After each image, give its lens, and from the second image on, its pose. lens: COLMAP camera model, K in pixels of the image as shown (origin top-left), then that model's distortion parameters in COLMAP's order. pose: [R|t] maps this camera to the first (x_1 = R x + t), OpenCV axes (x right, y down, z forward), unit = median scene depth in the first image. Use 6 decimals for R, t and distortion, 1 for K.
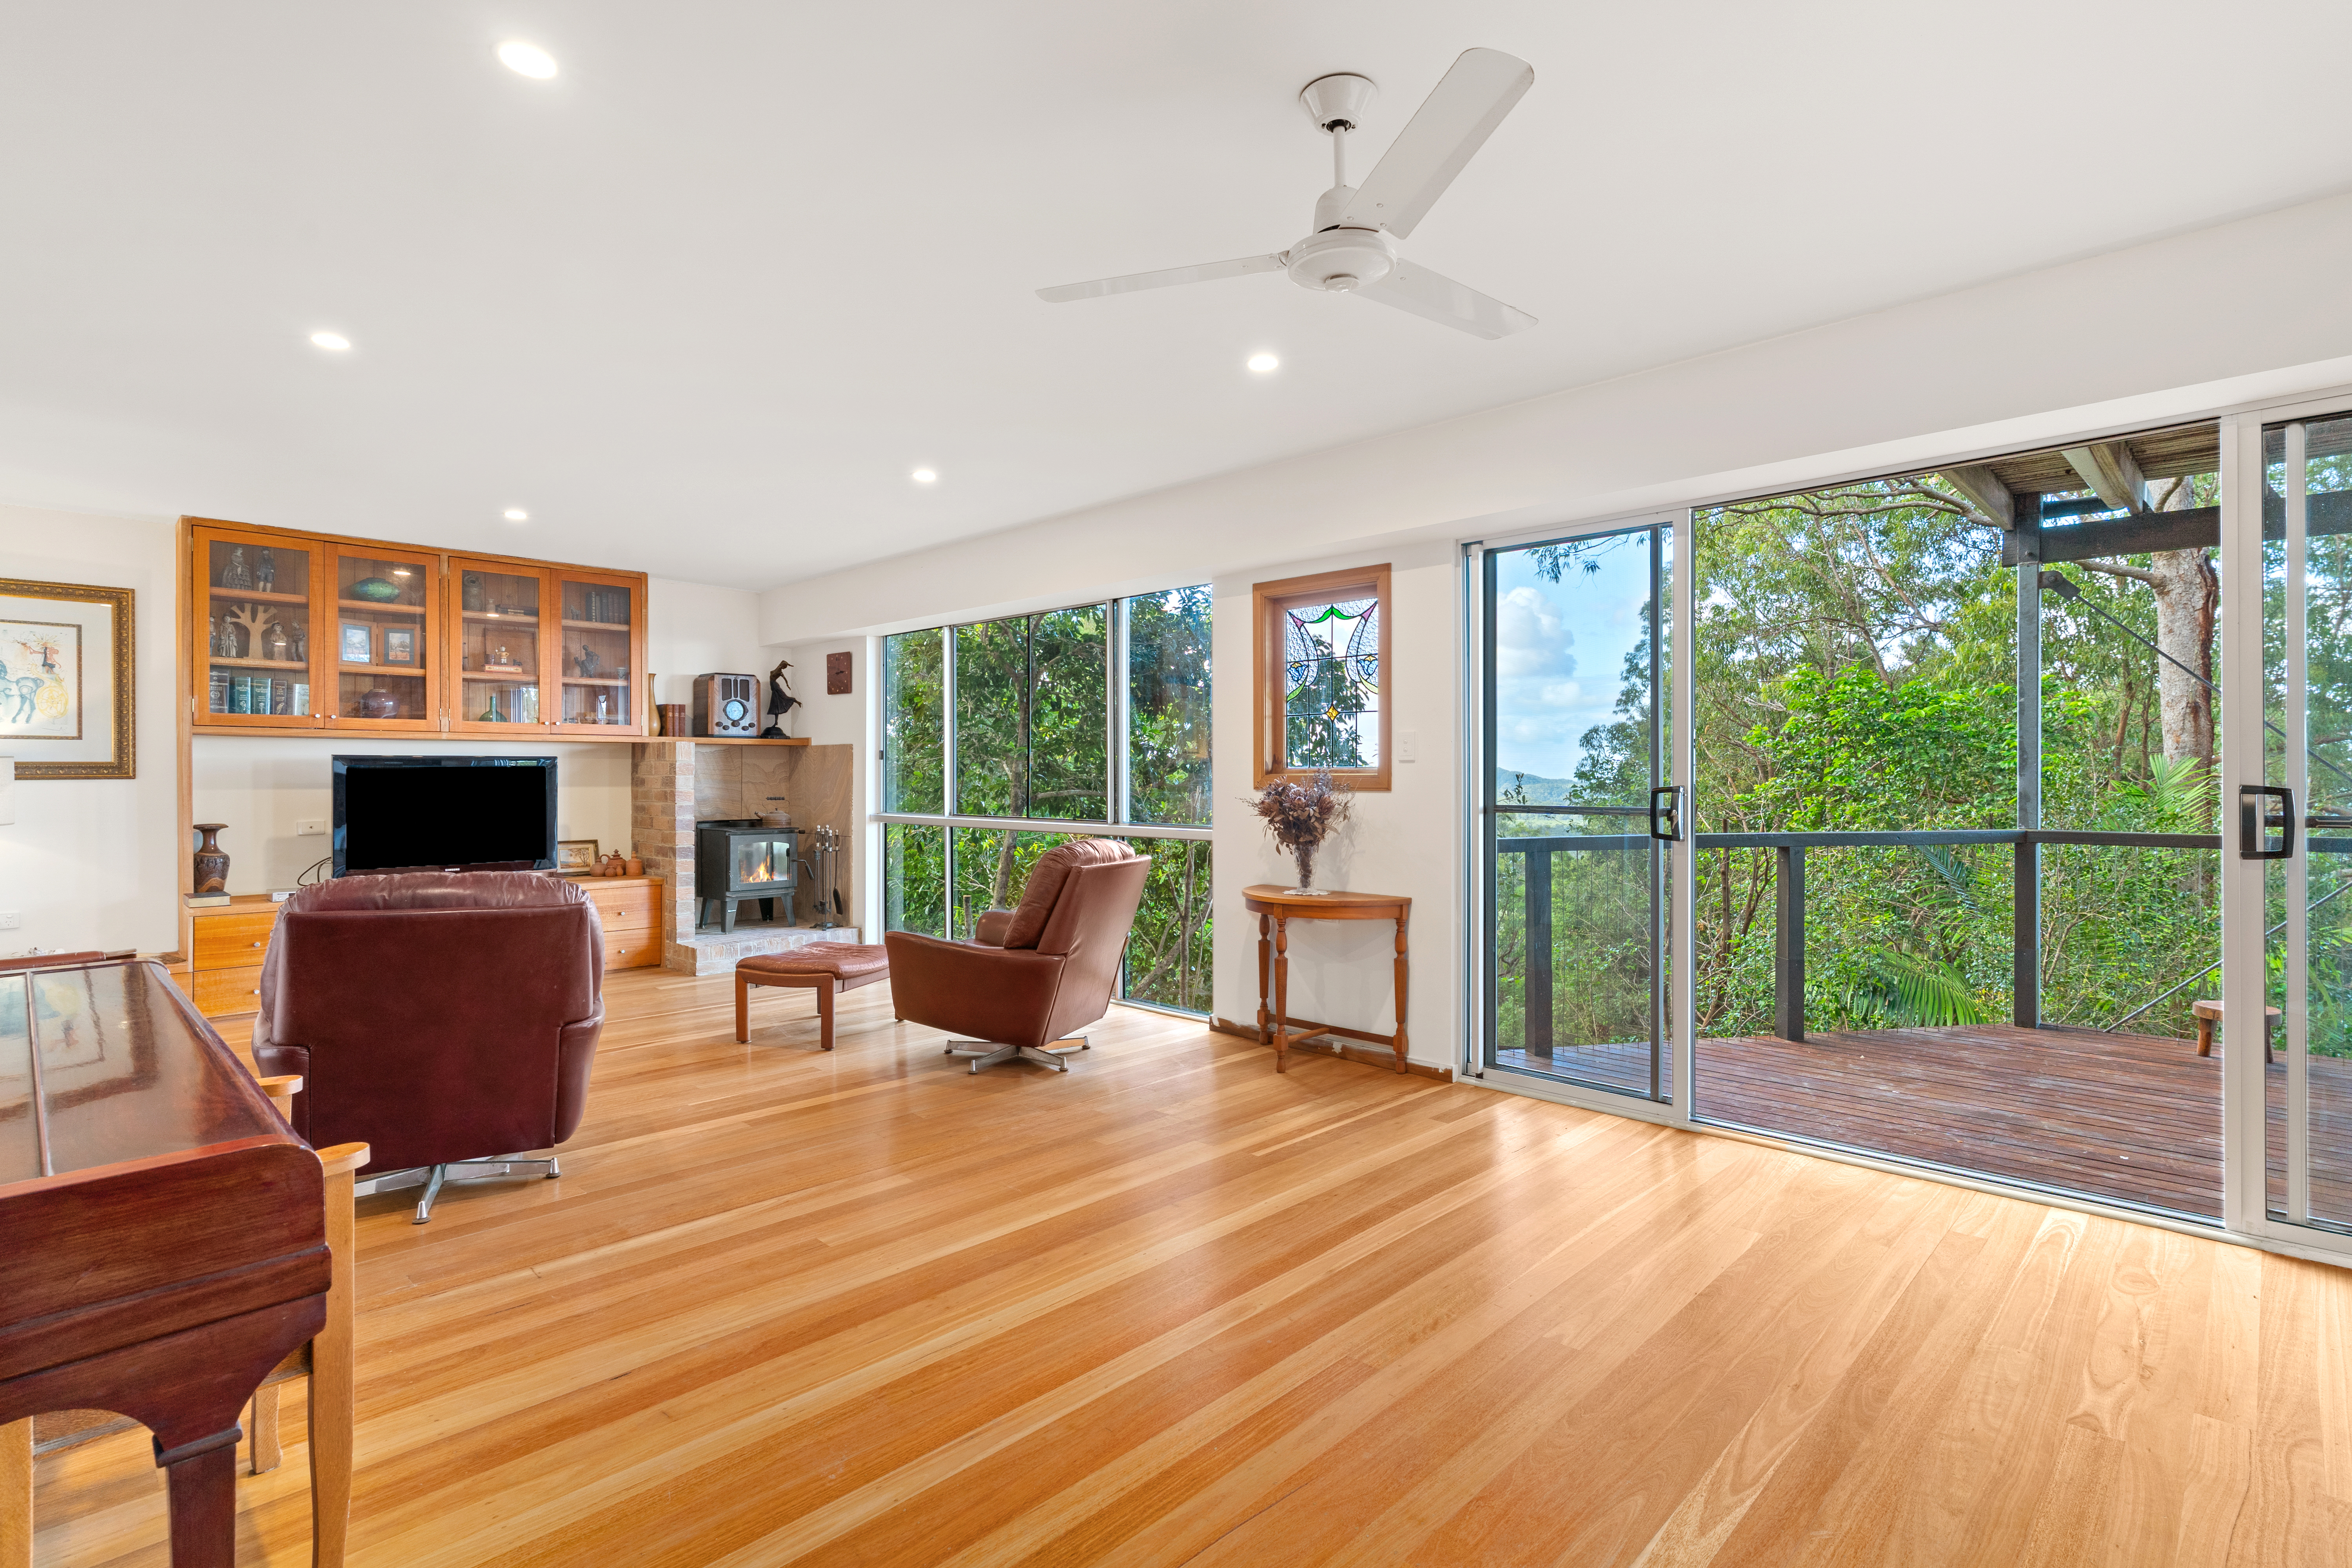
lens RADIAL K [[1131.4, 0, 1184.7], [0, 1131.4, 777.9], [0, 0, 1]] dist [0.001281, 0.000337]
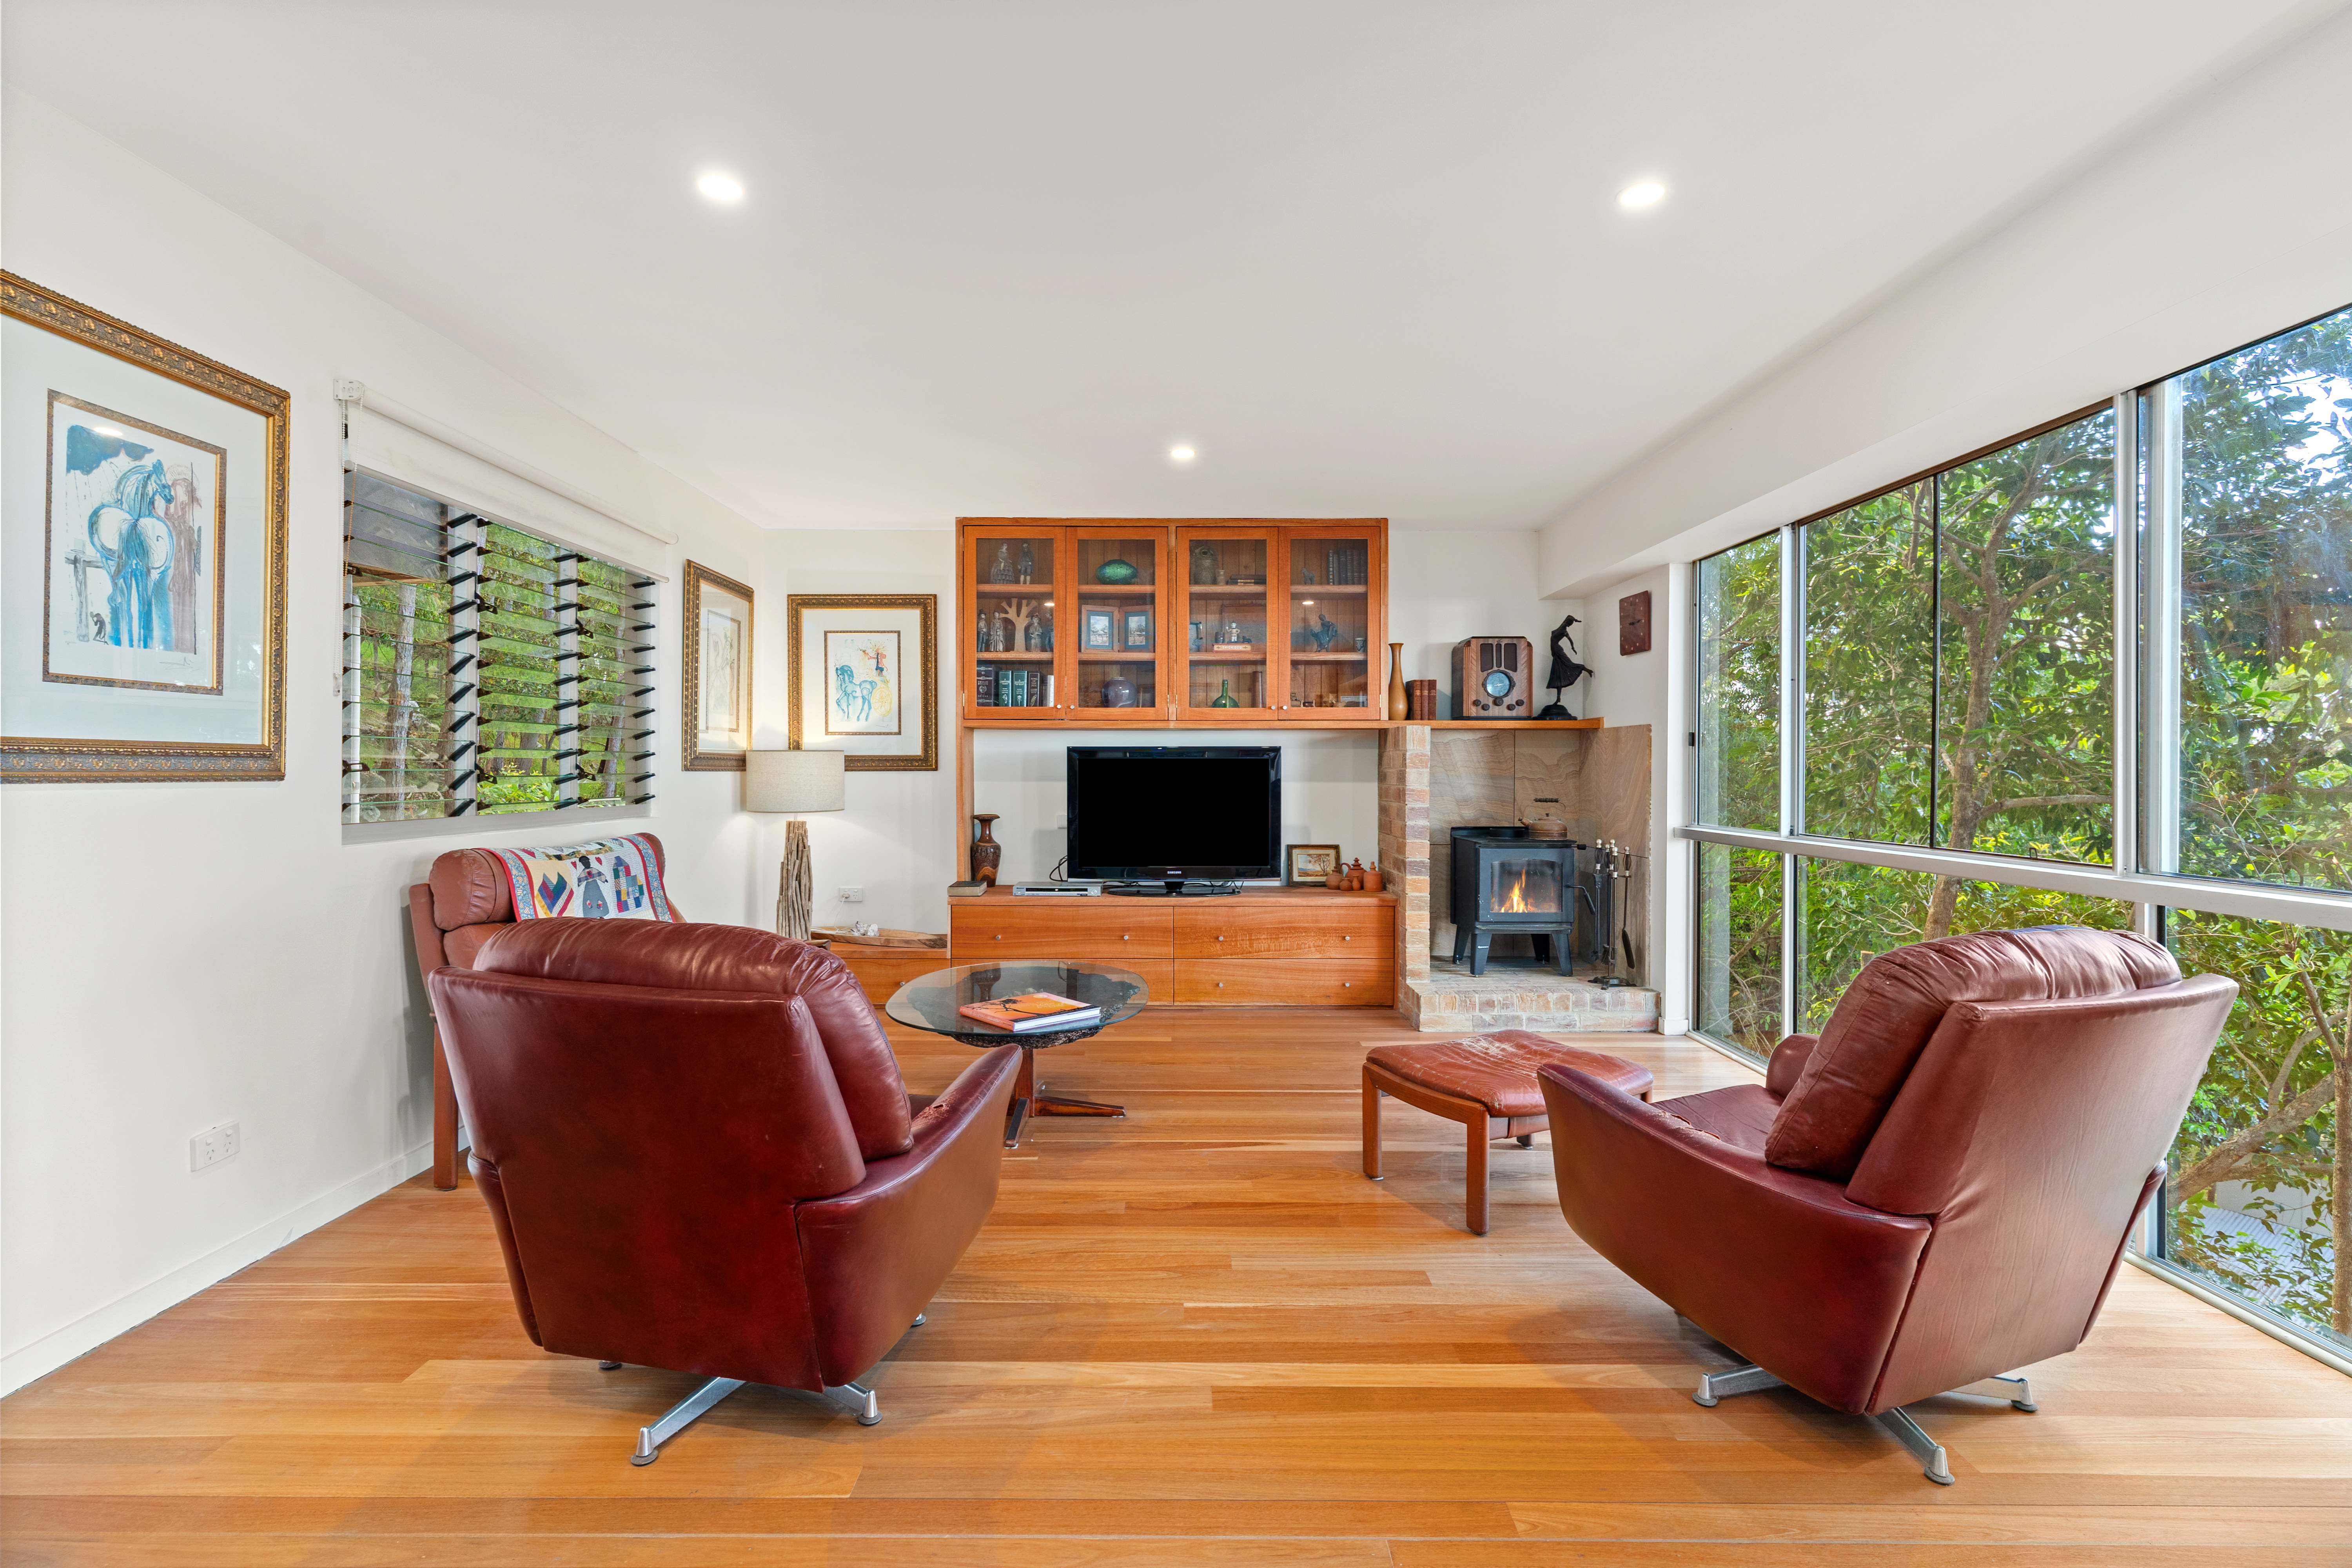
lens RADIAL K [[1131.4, 0, 1158.6], [0, 1131.4, 776.8], [0, 0, 1]] dist [0.001281, 0.000337]
pose [[0.692885, 0.007538, -0.721009, -0.004458], [-0.004478, 0.999971, 0.006150, -0.000713], [0.721035, -0.001033, 0.692898, 0.342853]]
